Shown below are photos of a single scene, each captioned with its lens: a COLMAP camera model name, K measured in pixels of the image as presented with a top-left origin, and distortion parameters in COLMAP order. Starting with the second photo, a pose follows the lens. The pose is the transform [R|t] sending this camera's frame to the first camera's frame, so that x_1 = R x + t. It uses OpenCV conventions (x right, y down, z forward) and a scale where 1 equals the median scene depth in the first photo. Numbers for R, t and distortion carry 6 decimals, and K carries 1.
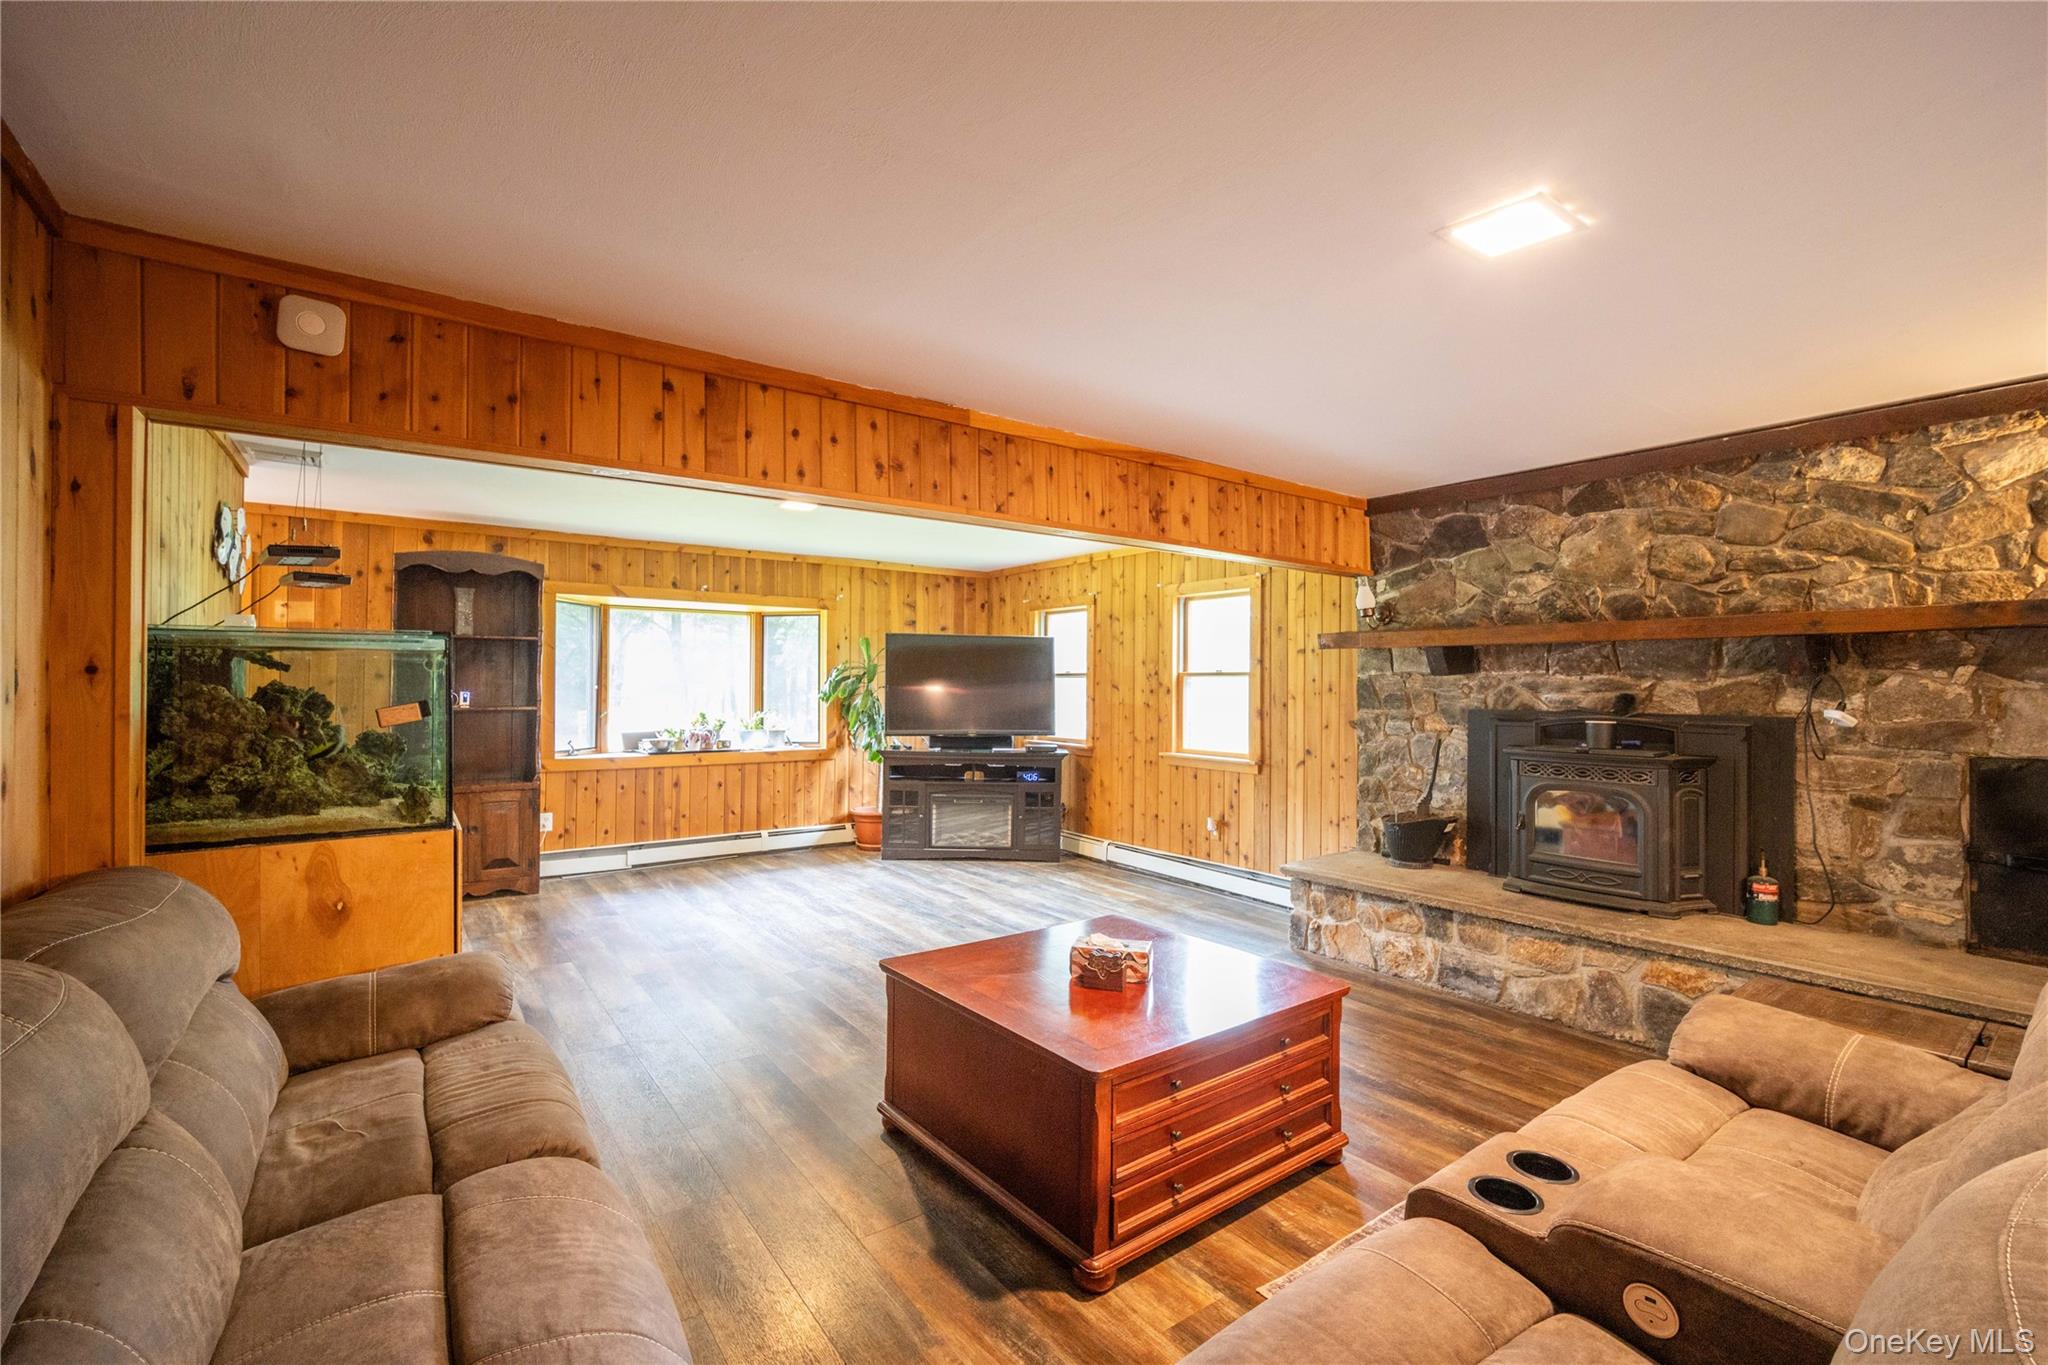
lens RADIAL K [[893.5, 0, 1028.7], [0, 893.5, 684.4], [0, 0, 1]] dist [-0.011784, 0.002044]
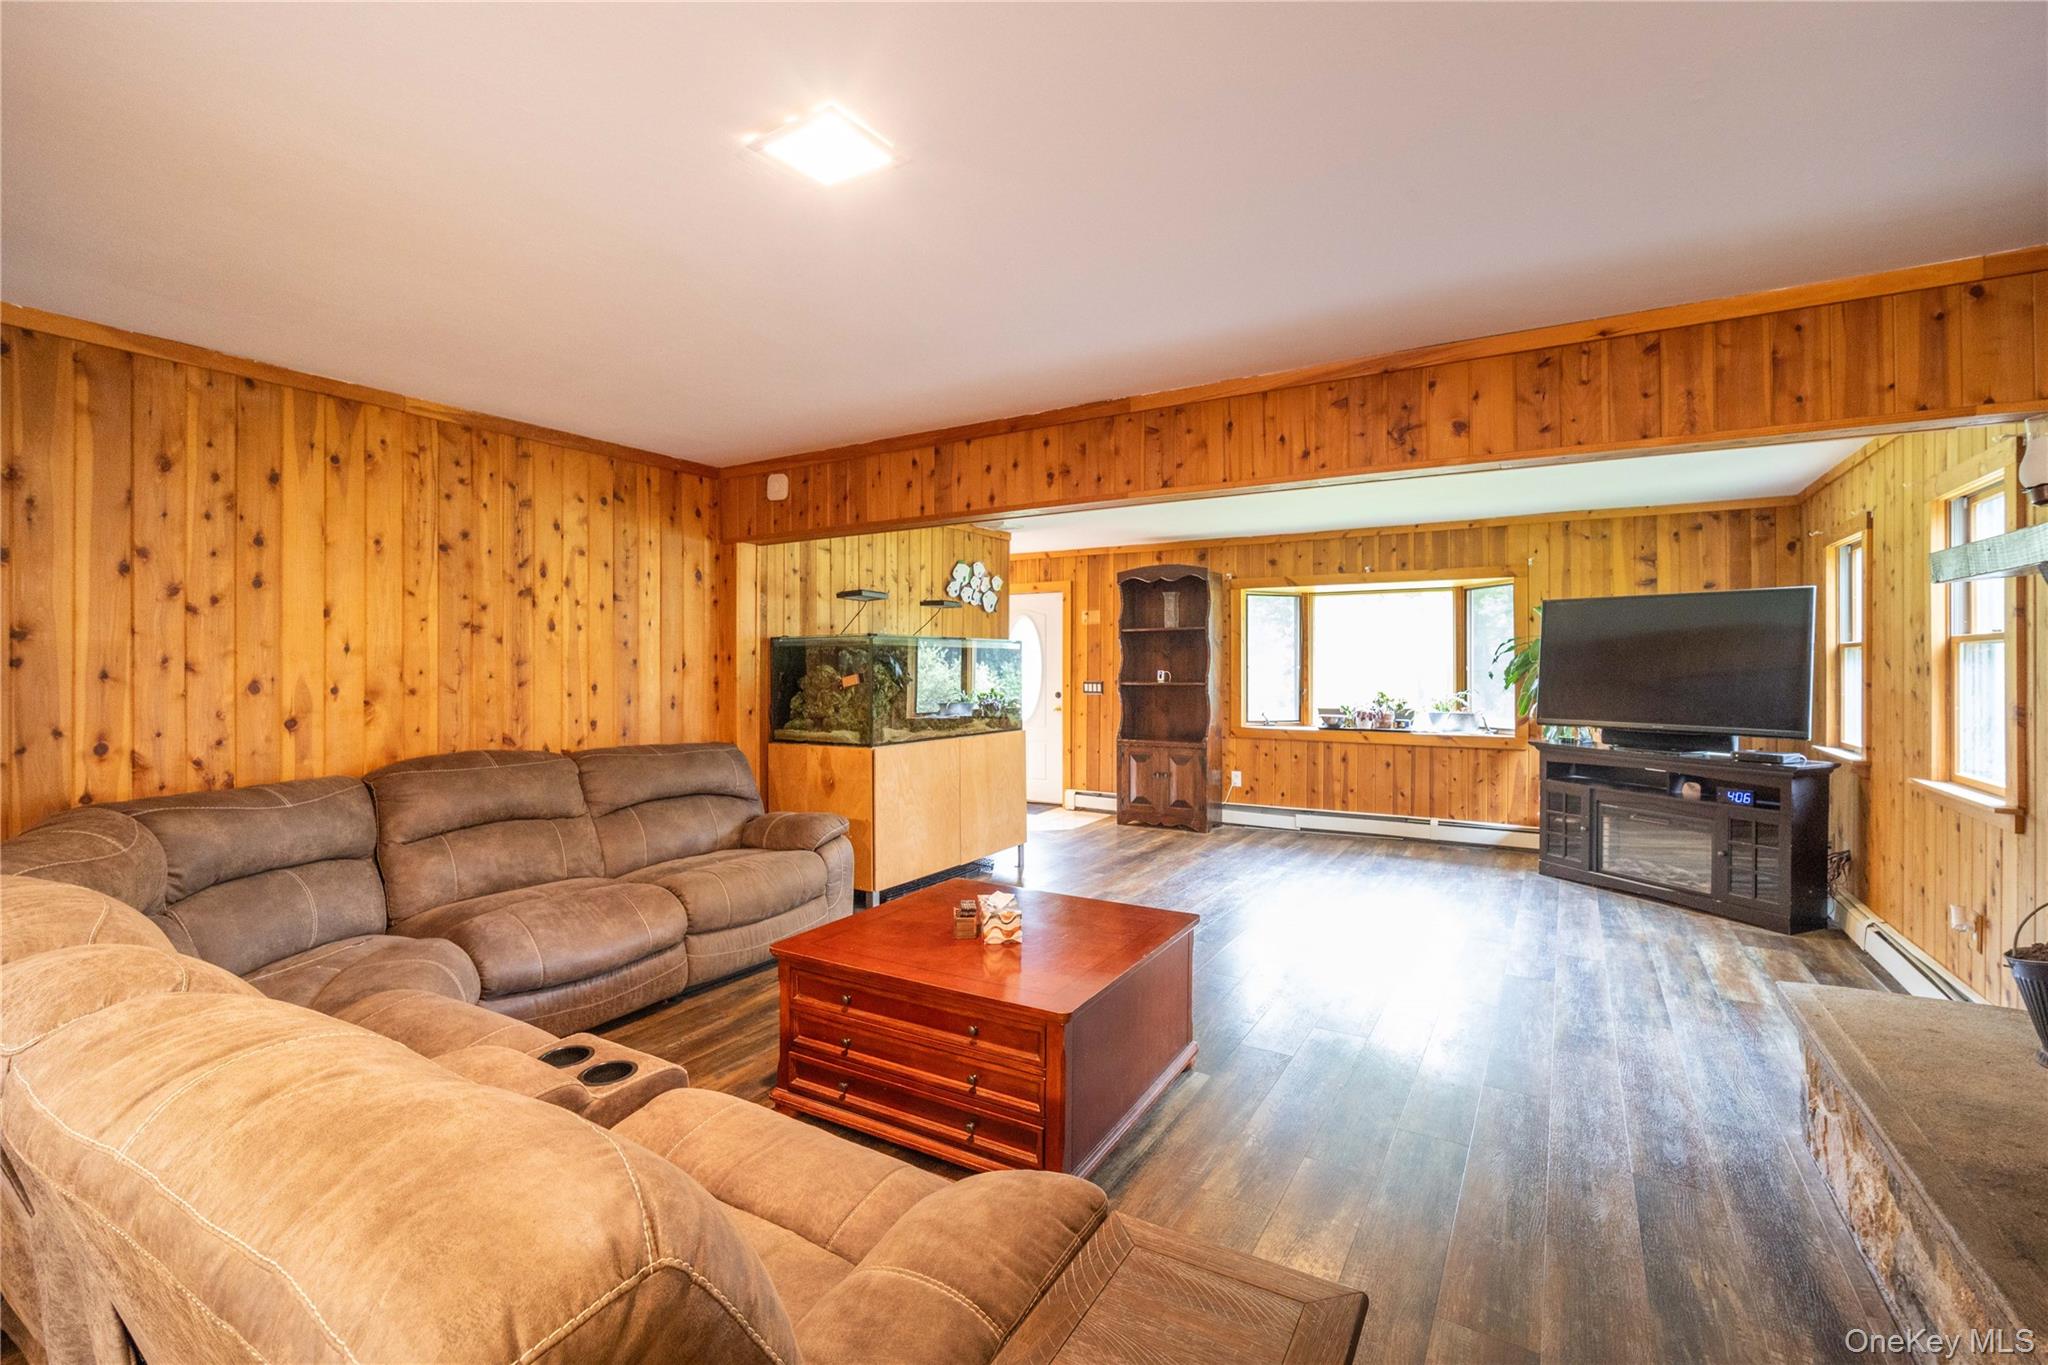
lens RADIAL K [[893.5, 0, 1017.0], [0, 893.5, 667.0], [0, 0, 1]] dist [-0.011784, 0.002044]
pose [[0.376160, -0.004390, -0.926544, 0.590139], [0.003519, 0.999988, -0.003309, 0.007340], [0.926548, -0.002016, 0.376171, 0.337715]]
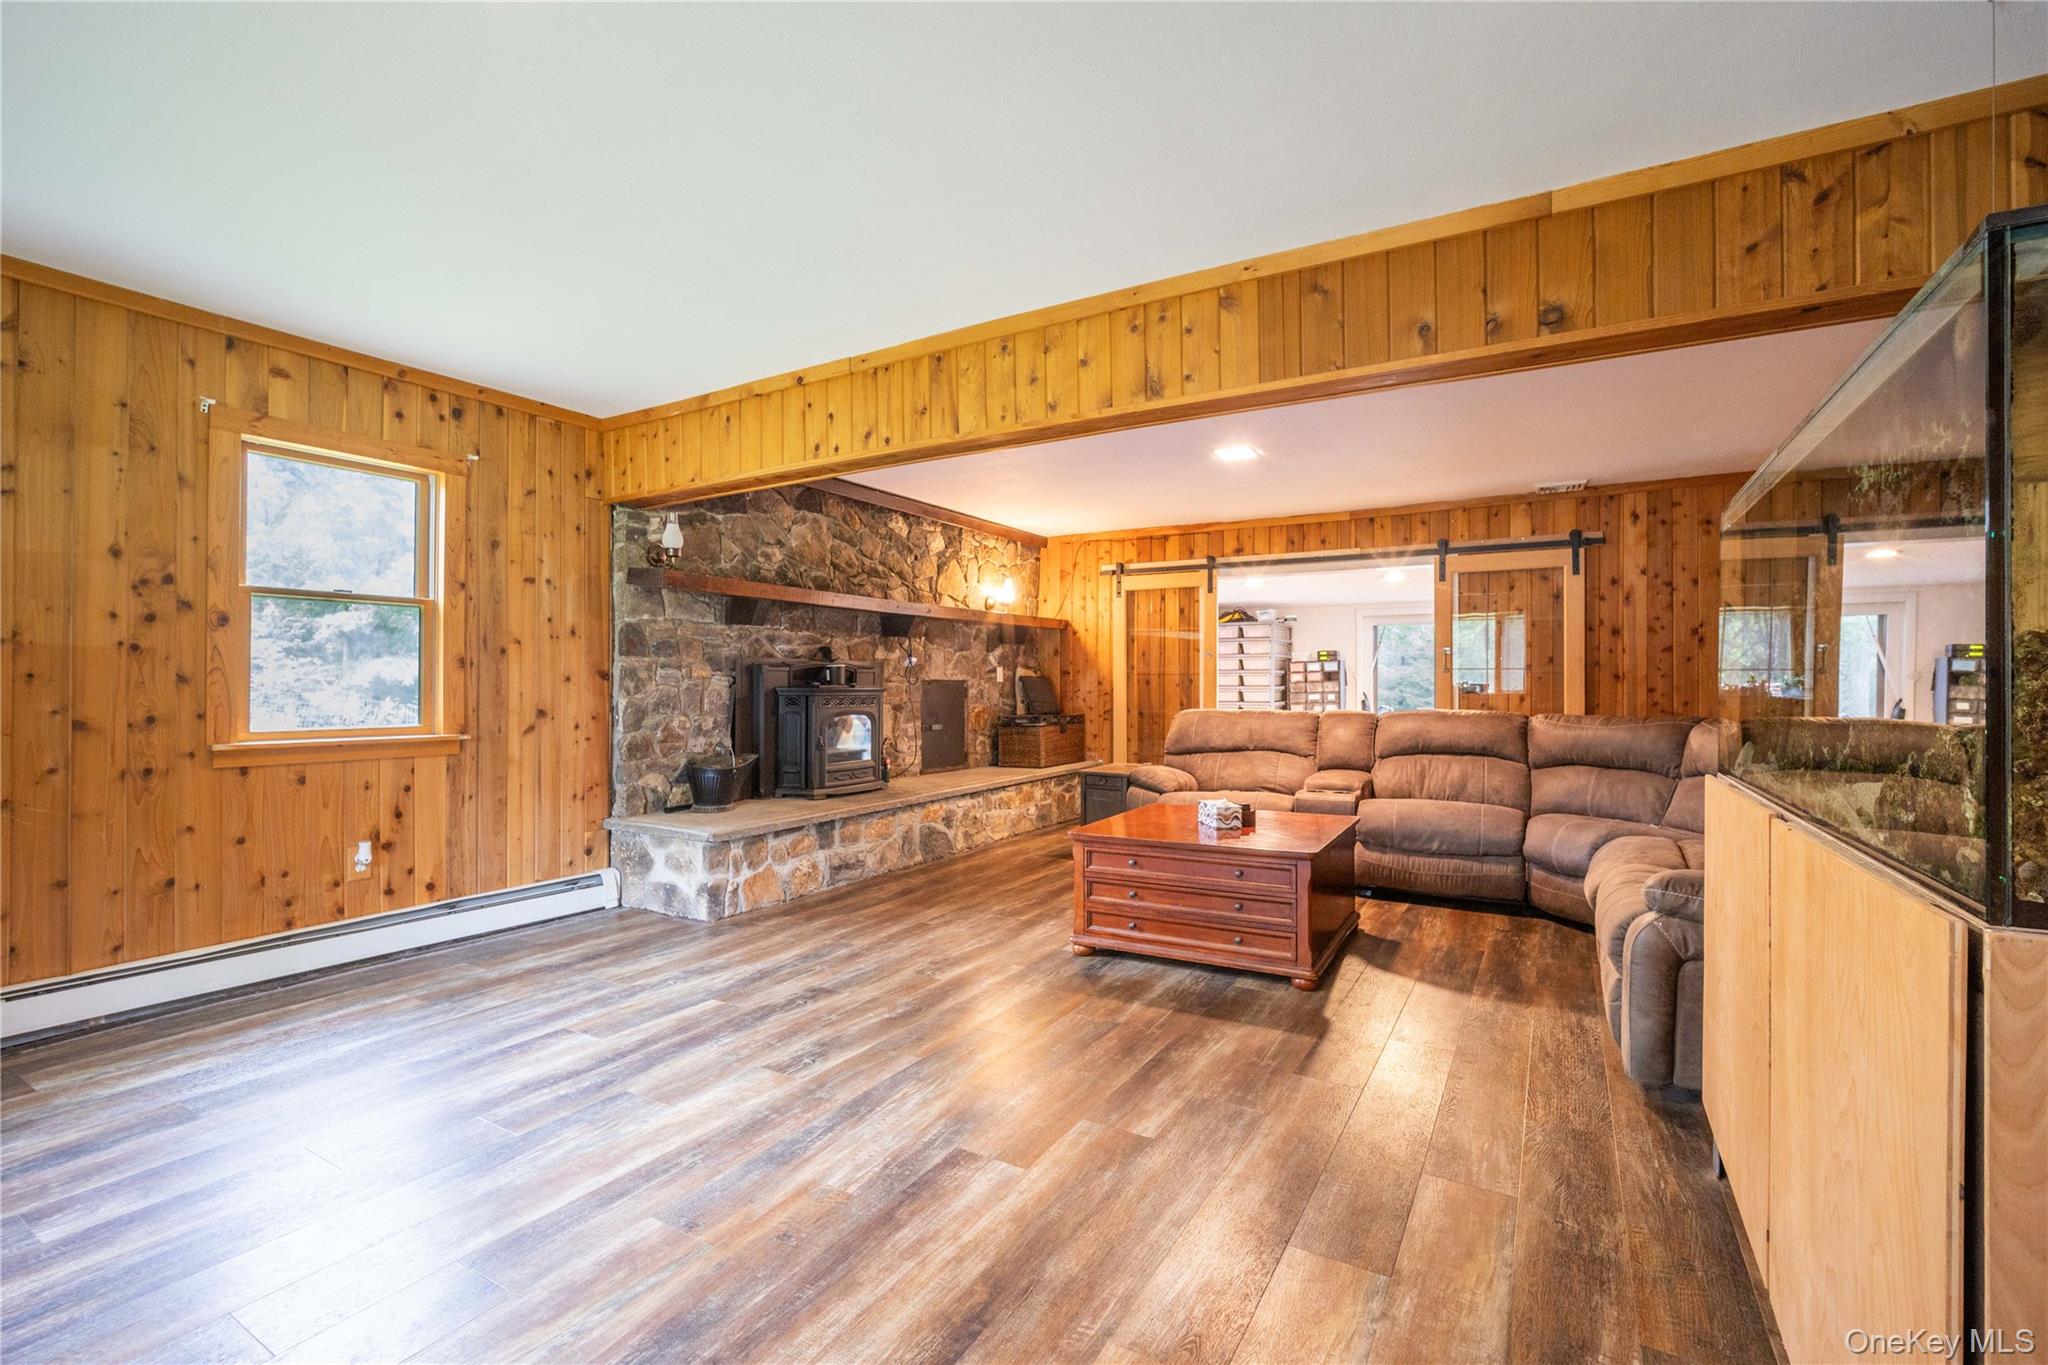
lens RADIAL K [[893.5, 0, 1026.5], [0, 893.5, 674.8], [0, 0, 1]] dist [-0.011784, 0.002044]
pose [[-0.392013, 0.002769, 0.919955, -0.612615], [-0.005856, 0.999968, -0.005505, 0.049780], [-0.919941, -0.007546, -0.391984, 1.013418]]
